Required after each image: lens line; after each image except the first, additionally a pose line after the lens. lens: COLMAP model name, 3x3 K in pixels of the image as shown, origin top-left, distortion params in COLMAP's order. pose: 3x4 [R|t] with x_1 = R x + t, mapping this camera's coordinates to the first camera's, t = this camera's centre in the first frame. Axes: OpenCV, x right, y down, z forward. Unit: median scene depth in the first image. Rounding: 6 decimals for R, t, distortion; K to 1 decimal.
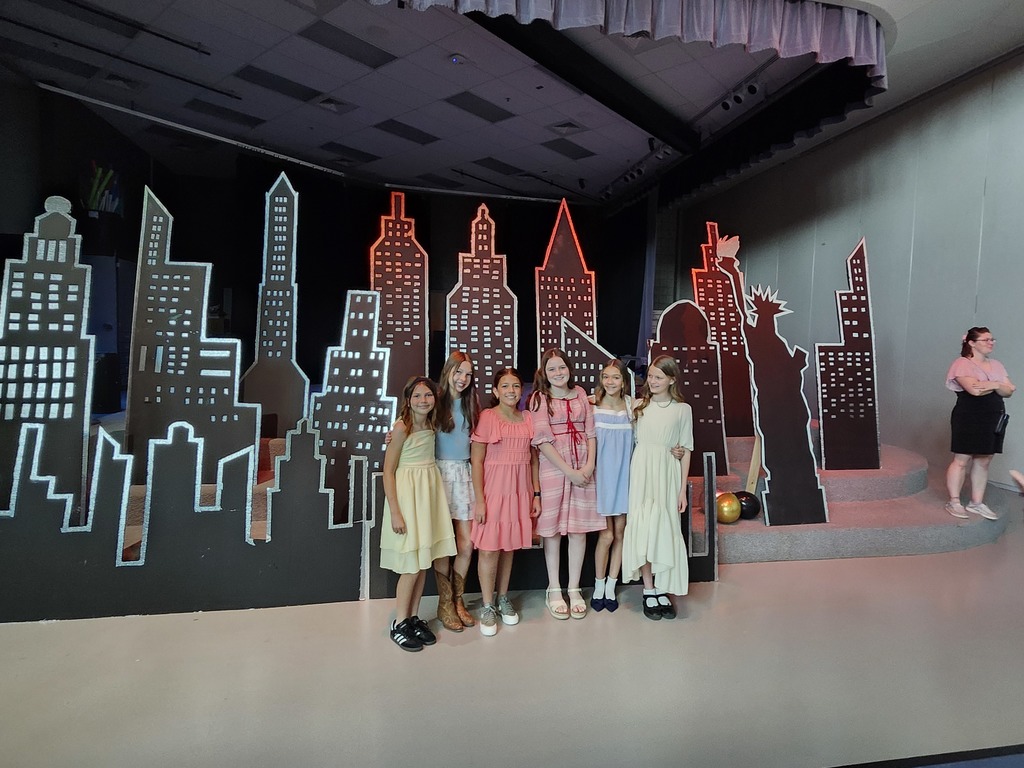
lens RADIAL K [[412.6, 0, 512.0], [0, 412.6, 384.0], [0, 0, 1]] dist [0.000970, 0.000703]
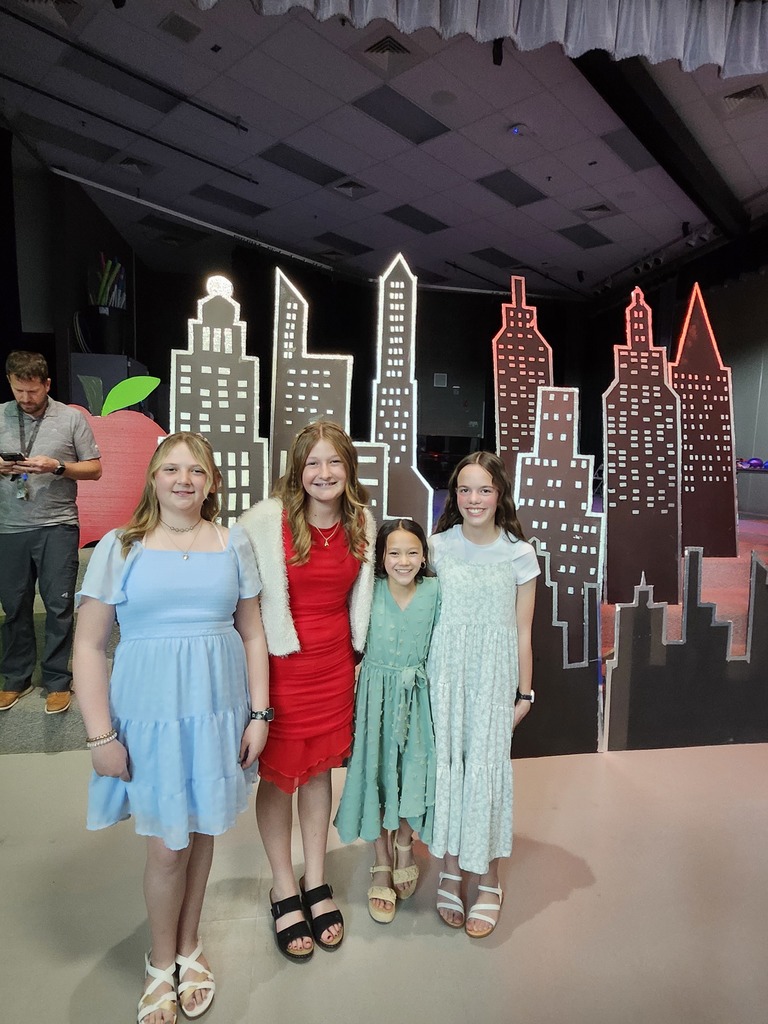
lens RADIAL K [[412.6, 0, 407.1], [0, 412.6, 503.2], [0, 0, 1]] dist [0.000970, 0.000703]
pose [[0.999291, 0.011700, -0.035774, -0.530781], [-0.010384, 0.999271, 0.036746, -0.012255], [0.036178, -0.036348, 0.998684, 0.106684]]
